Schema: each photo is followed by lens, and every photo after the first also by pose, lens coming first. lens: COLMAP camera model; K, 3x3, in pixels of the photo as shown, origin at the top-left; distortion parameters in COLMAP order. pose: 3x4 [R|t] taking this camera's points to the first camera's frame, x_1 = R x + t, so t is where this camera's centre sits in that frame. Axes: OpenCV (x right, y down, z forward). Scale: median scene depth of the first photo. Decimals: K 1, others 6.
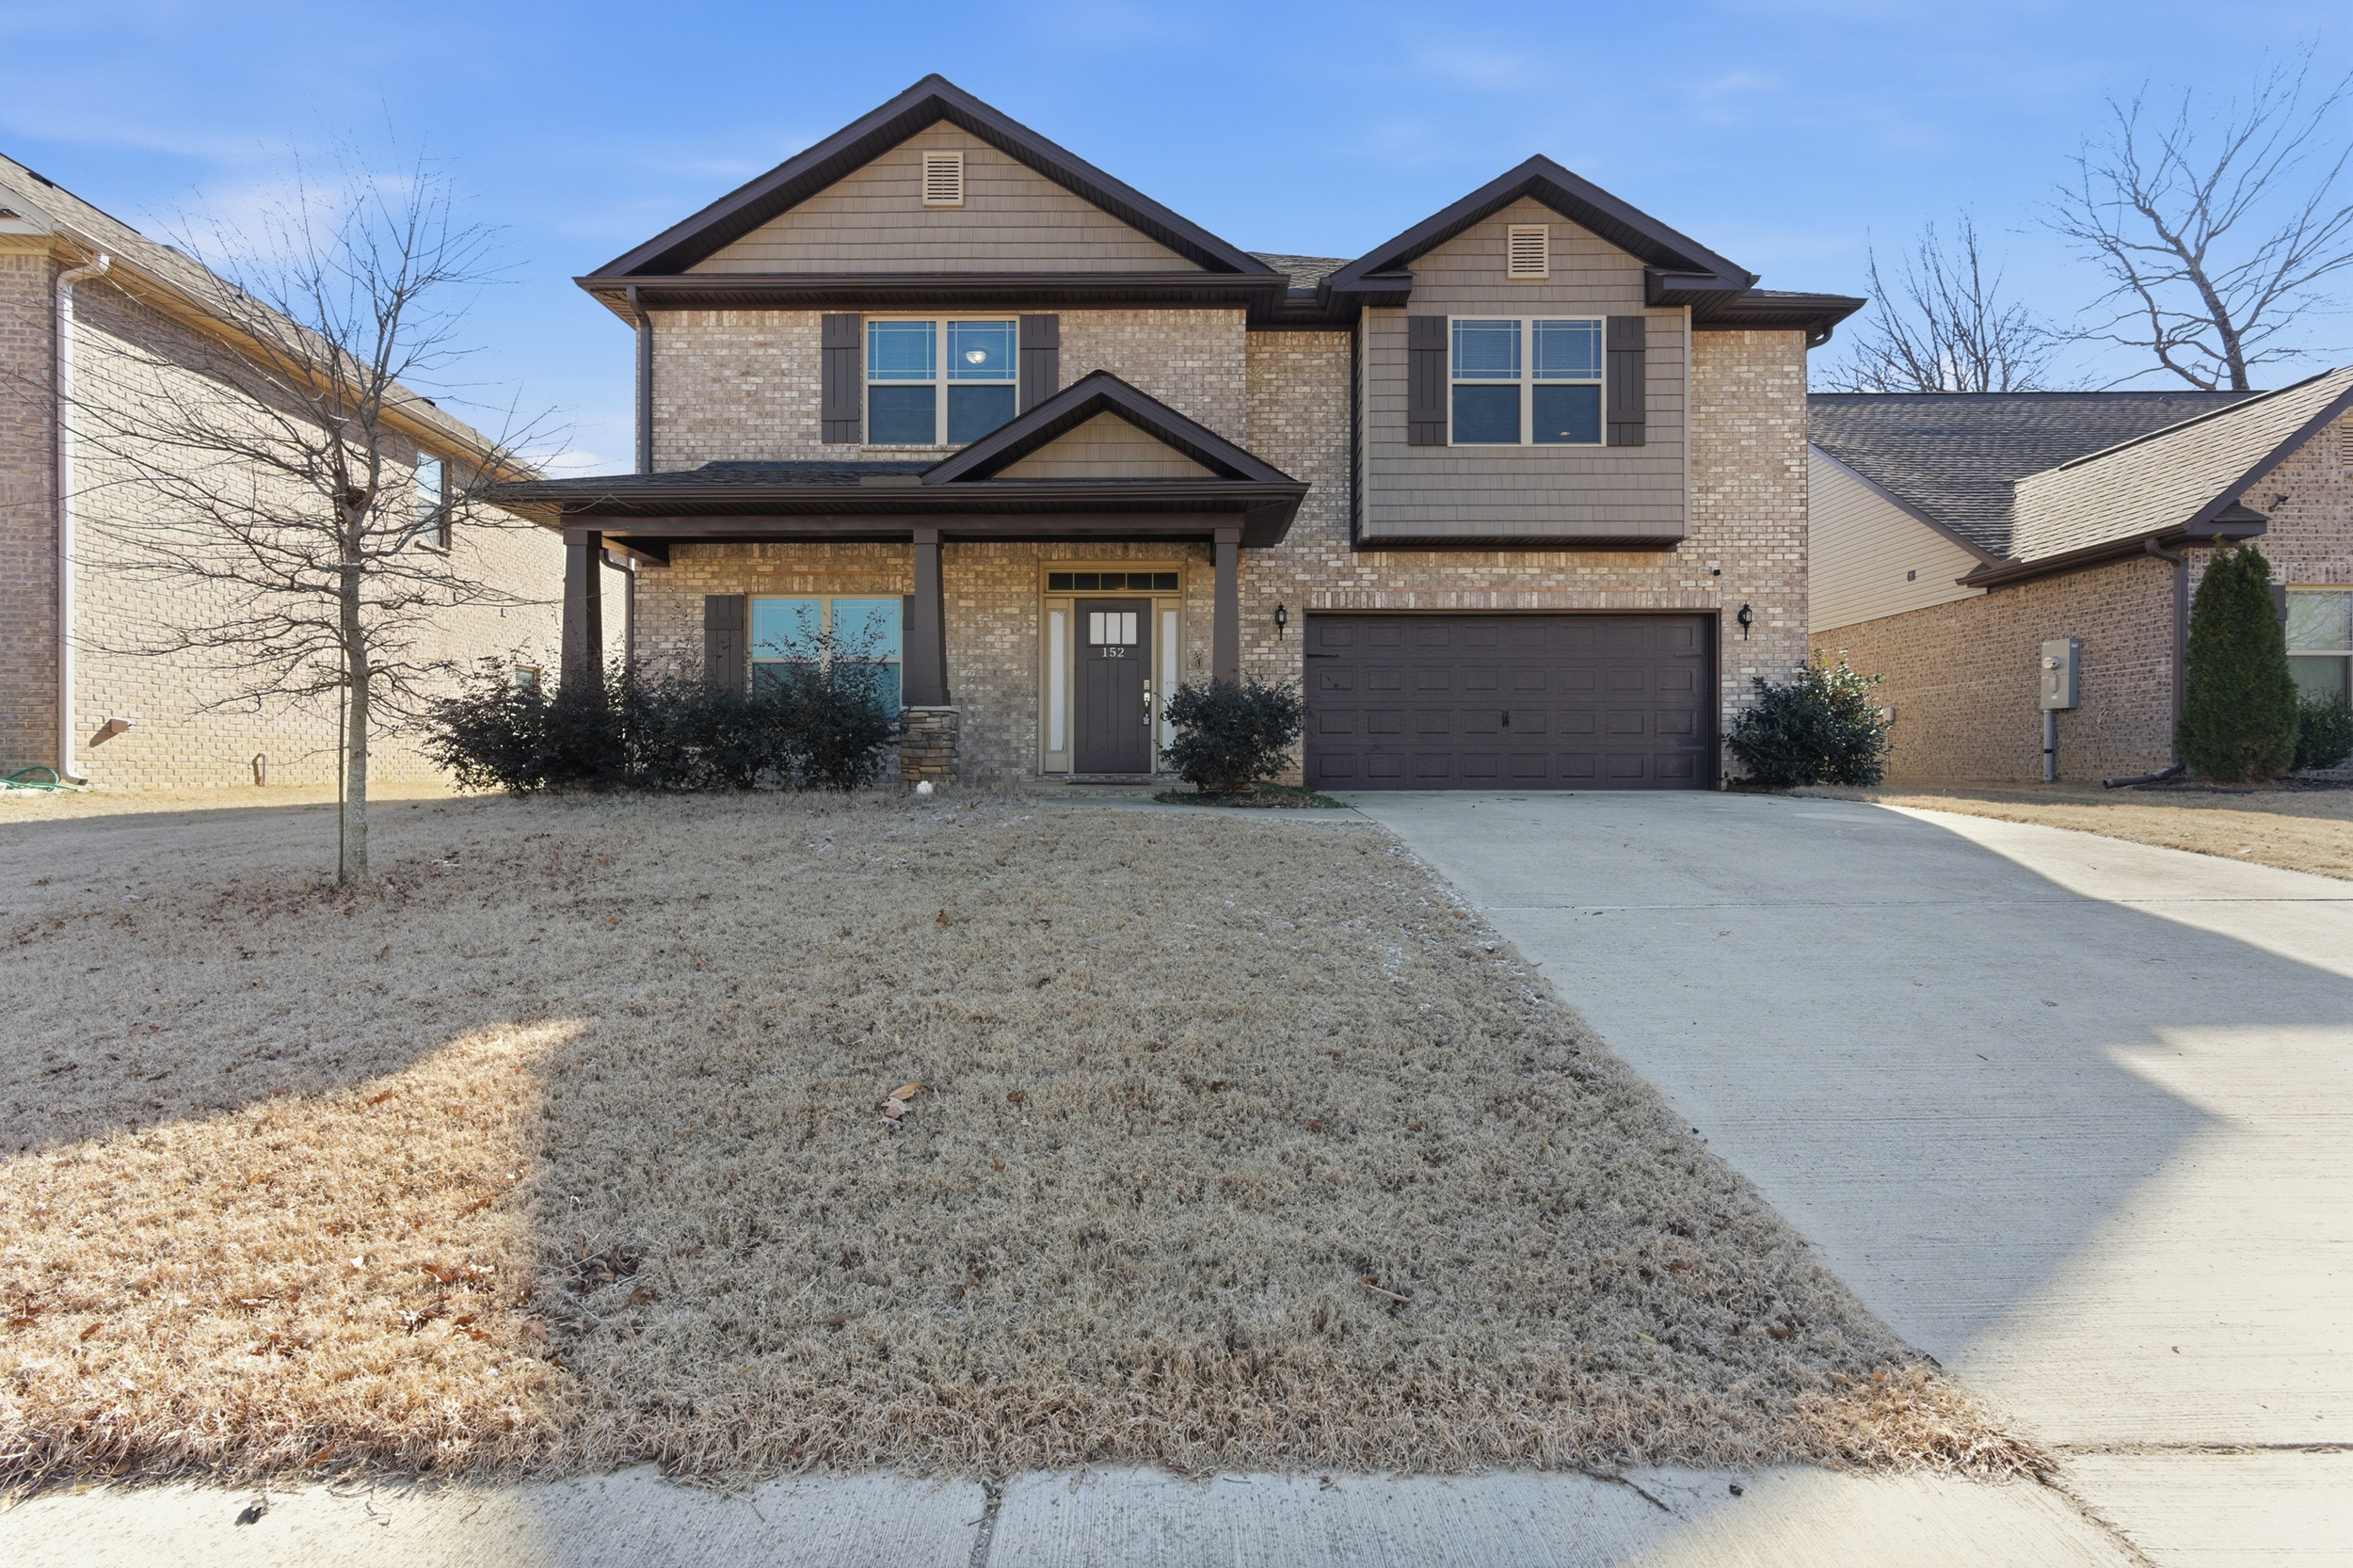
lens RADIAL K [[1059.9, 0, 1161.7], [0, 1059.9, 796.5], [0, 0, 1]] dist [0.003061, 0.000138]
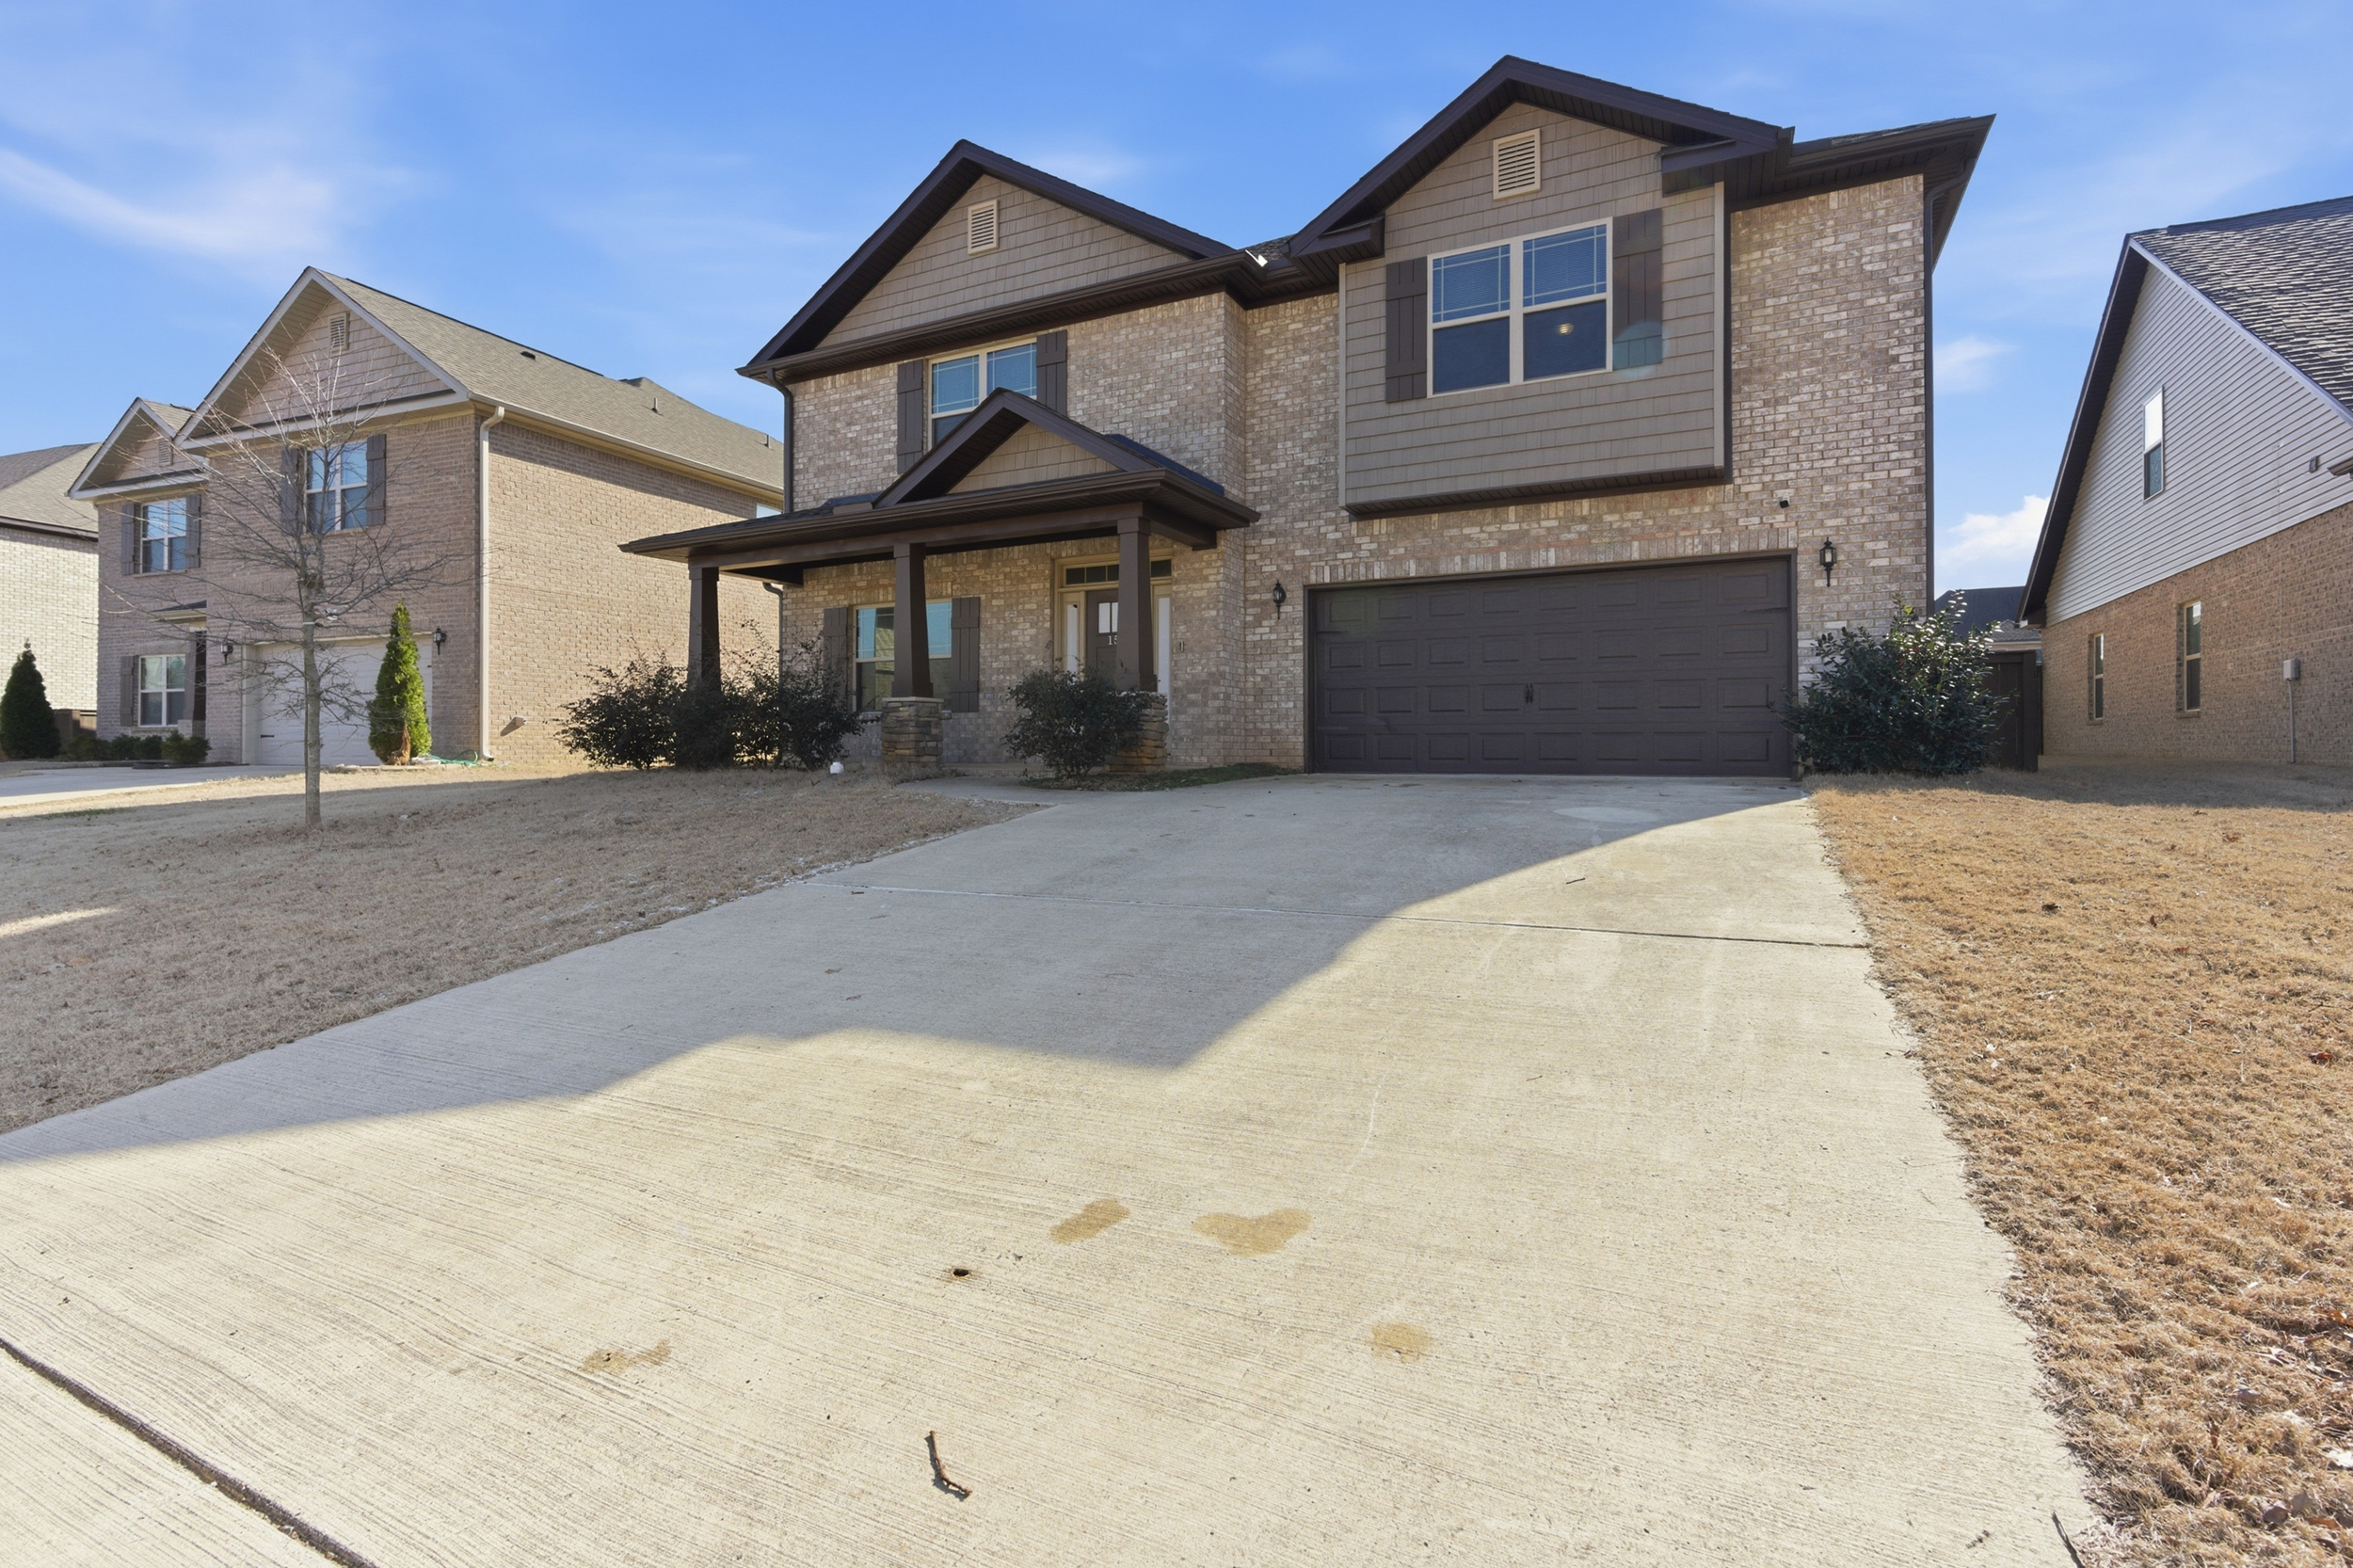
lens RADIAL K [[1059.9, 0, 1170.4], [0, 1059.9, 760.3], [0, 0, 1]] dist [0.003061, 0.000138]
pose [[0.894248, 0.004754, -0.447547, 0.477865], [-0.008021, 0.999953, -0.005406, -0.011515], [0.447501, 0.008424, 0.894244, 0.085659]]
